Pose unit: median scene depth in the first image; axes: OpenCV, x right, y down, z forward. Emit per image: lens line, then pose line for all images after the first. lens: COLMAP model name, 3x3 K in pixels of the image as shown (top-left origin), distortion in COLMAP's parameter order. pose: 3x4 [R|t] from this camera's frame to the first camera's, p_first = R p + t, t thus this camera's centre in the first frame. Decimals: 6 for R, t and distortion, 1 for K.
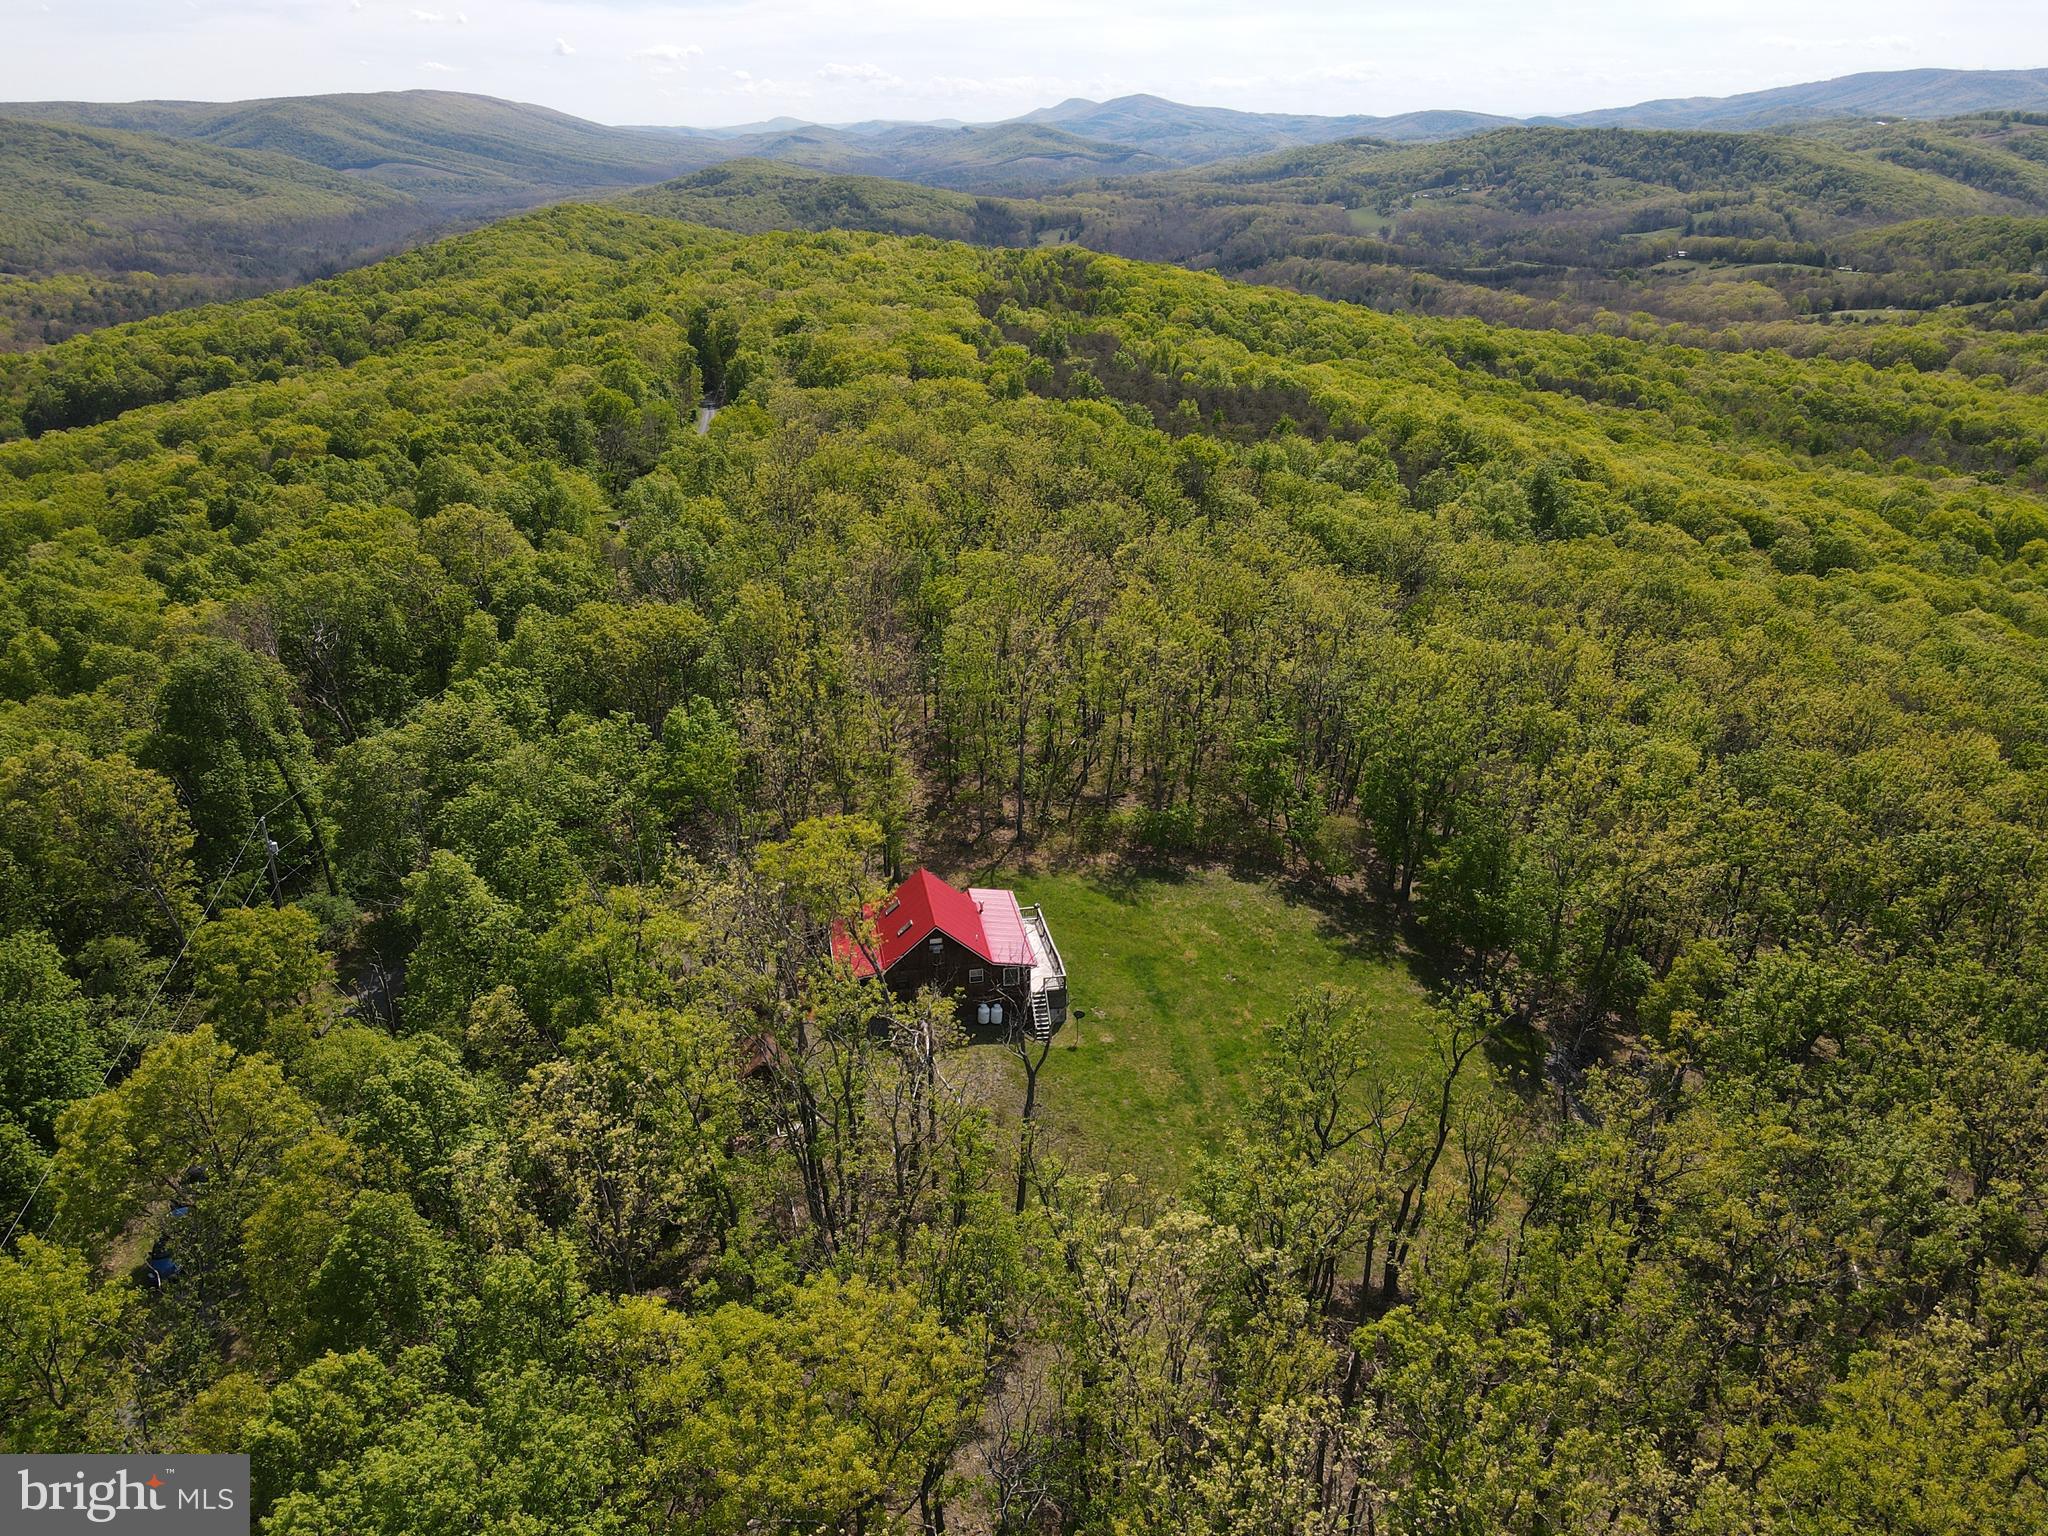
lens RADIAL K [[1512.7, 0, 1024.0], [0, 1512.7, 768.0], [0, 0, 1]] dist [0.004862, 0.026451]
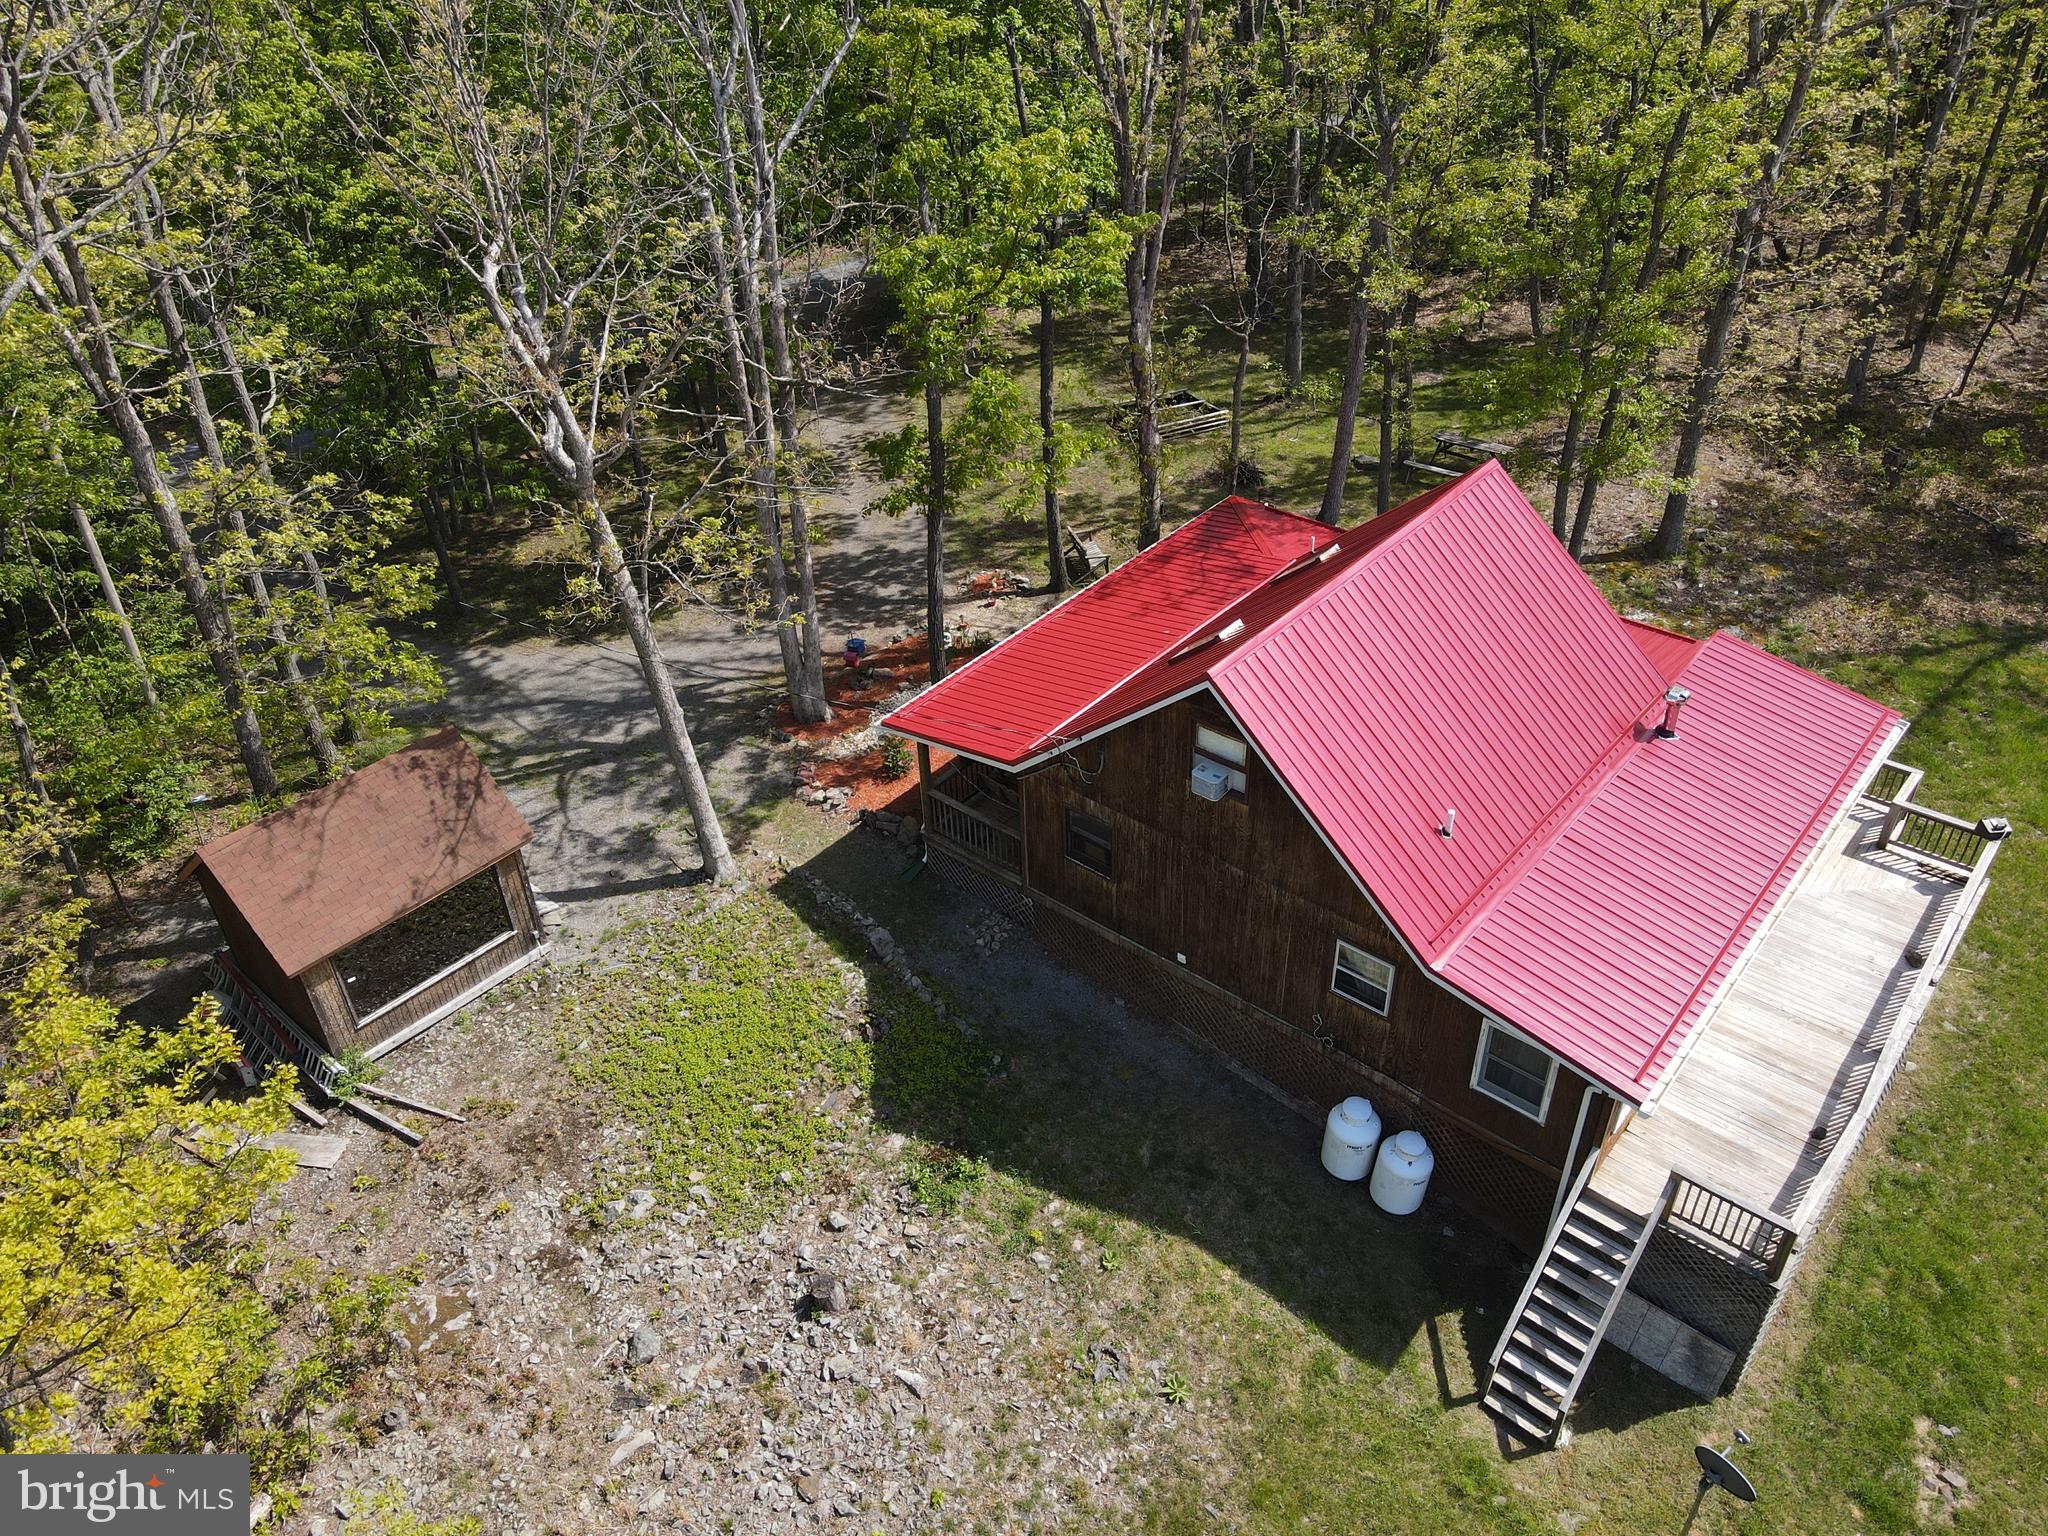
lens RADIAL K [[1512.7, 0, 1024.0], [0, 1512.7, 768.0], [0, 0, 1]] dist [0.004862, 0.026451]
pose [[0.640323, 0.450500, -0.622122, 0.052413], [-0.284713, 0.891453, 0.352490, 0.045459], [0.713389, -0.048581, 0.699082, 0.751087]]
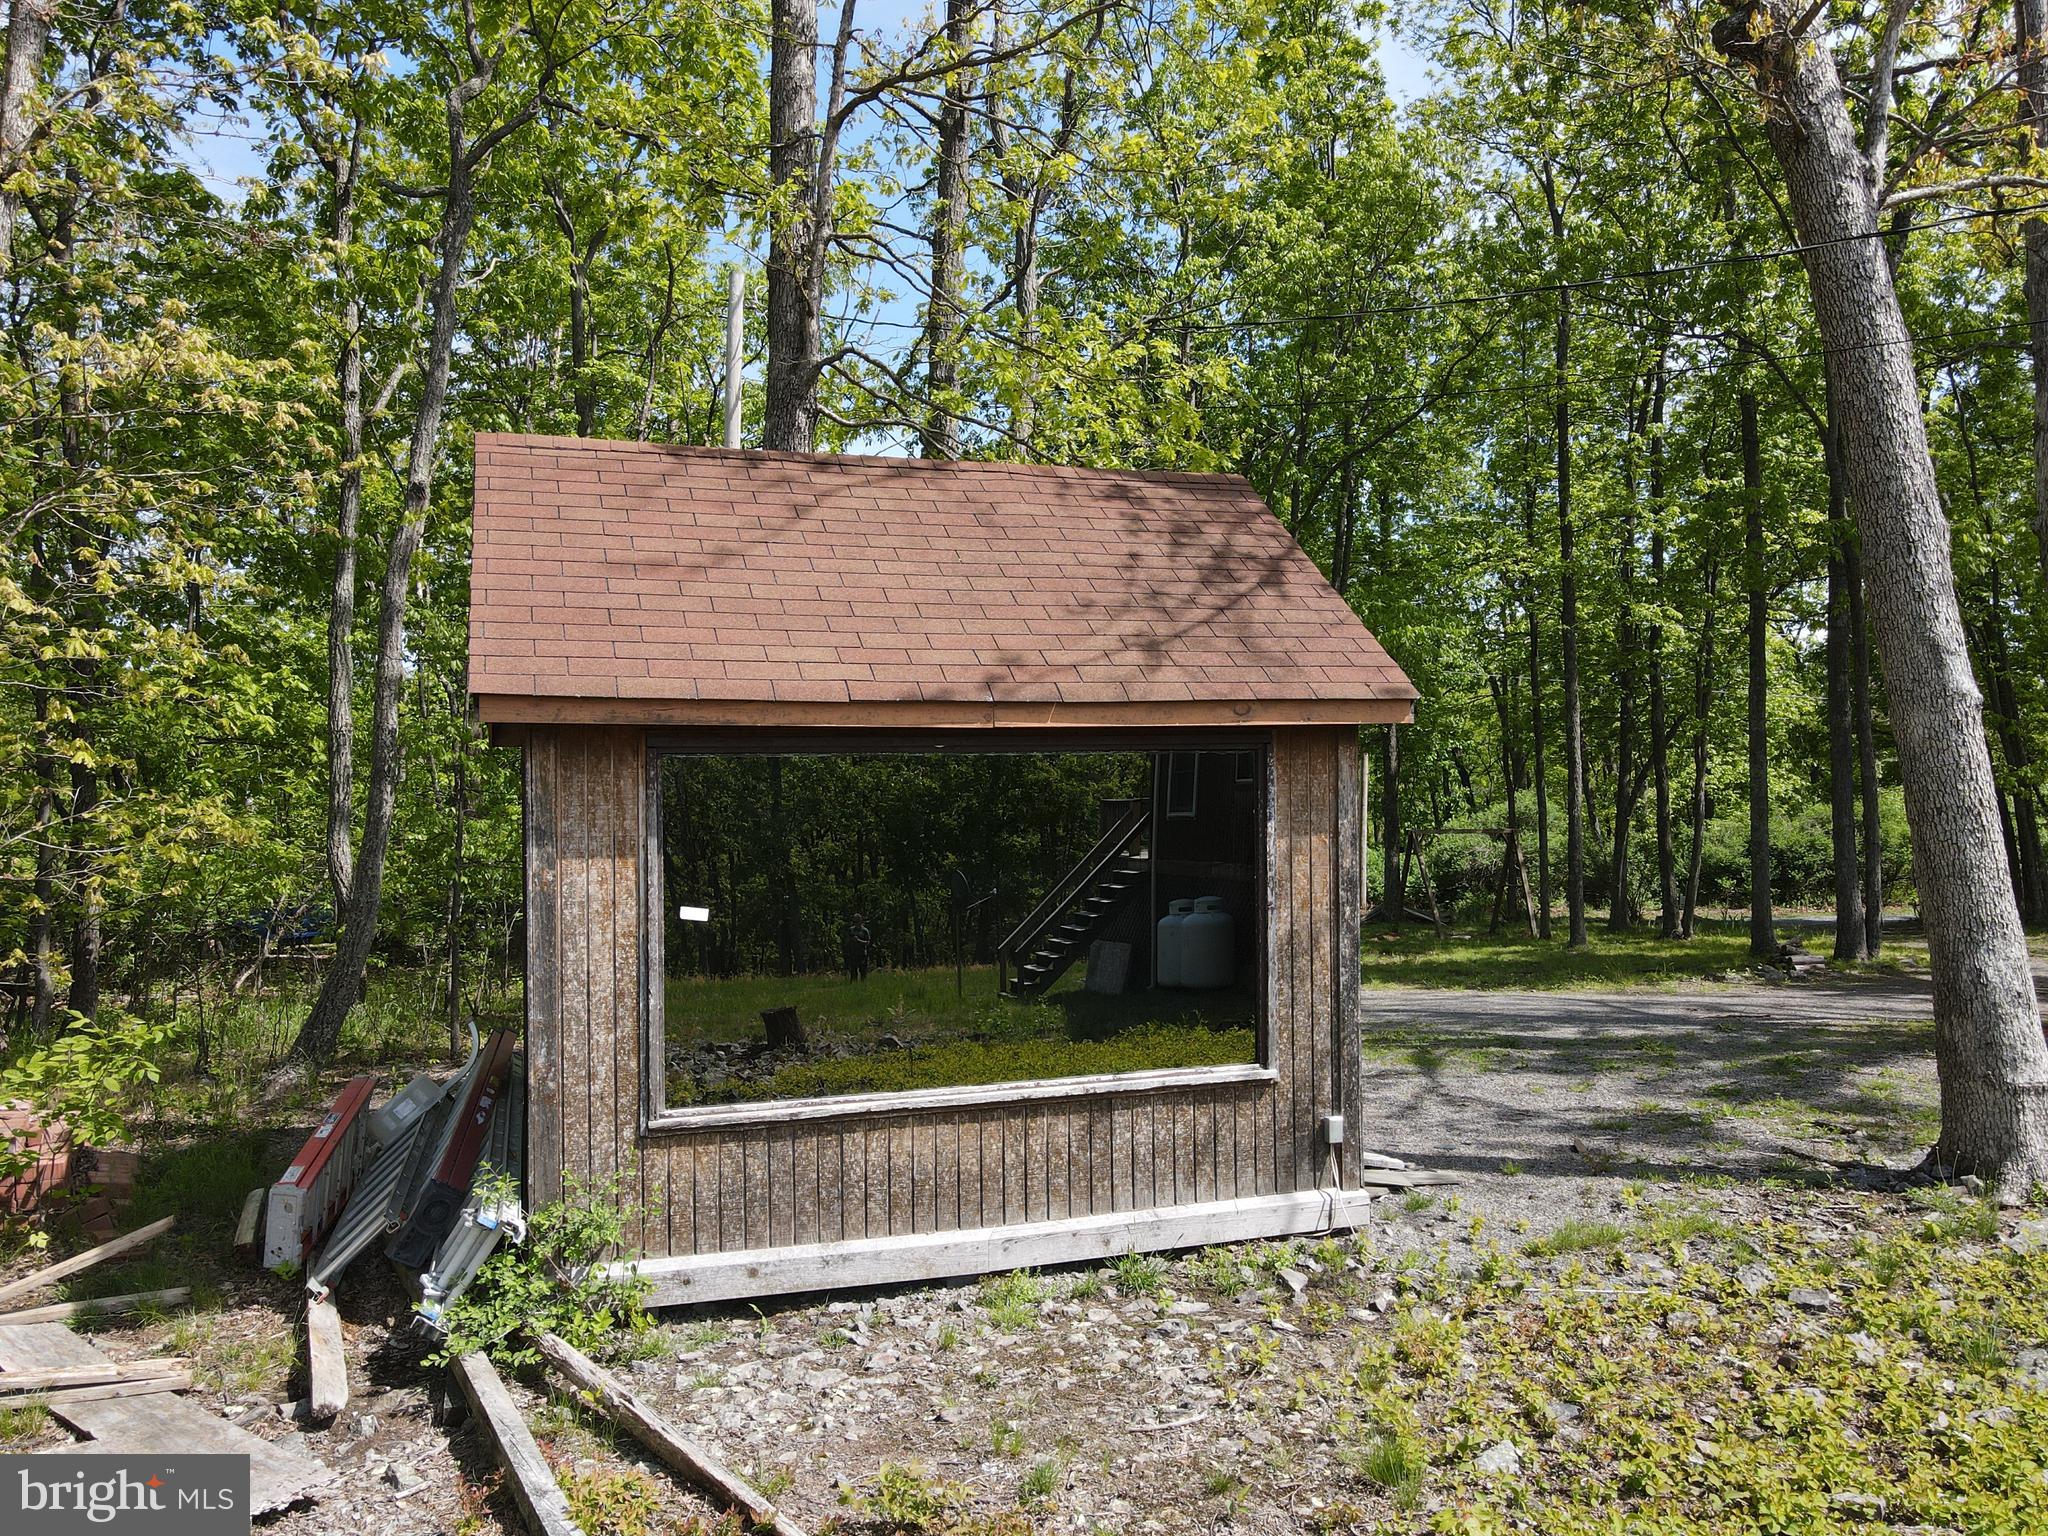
lens RADIAL K [[1512.7, 0, 1024.0], [0, 1512.7, 768.0], [0, 0, 1]] dist [0.004862, 0.026451]
pose [[0.176804, -0.003247, -0.984241, -0.067305], [-0.385127, 0.920034, -0.072218, 0.167354], [0.905769, 0.391826, 0.161415, 0.830476]]
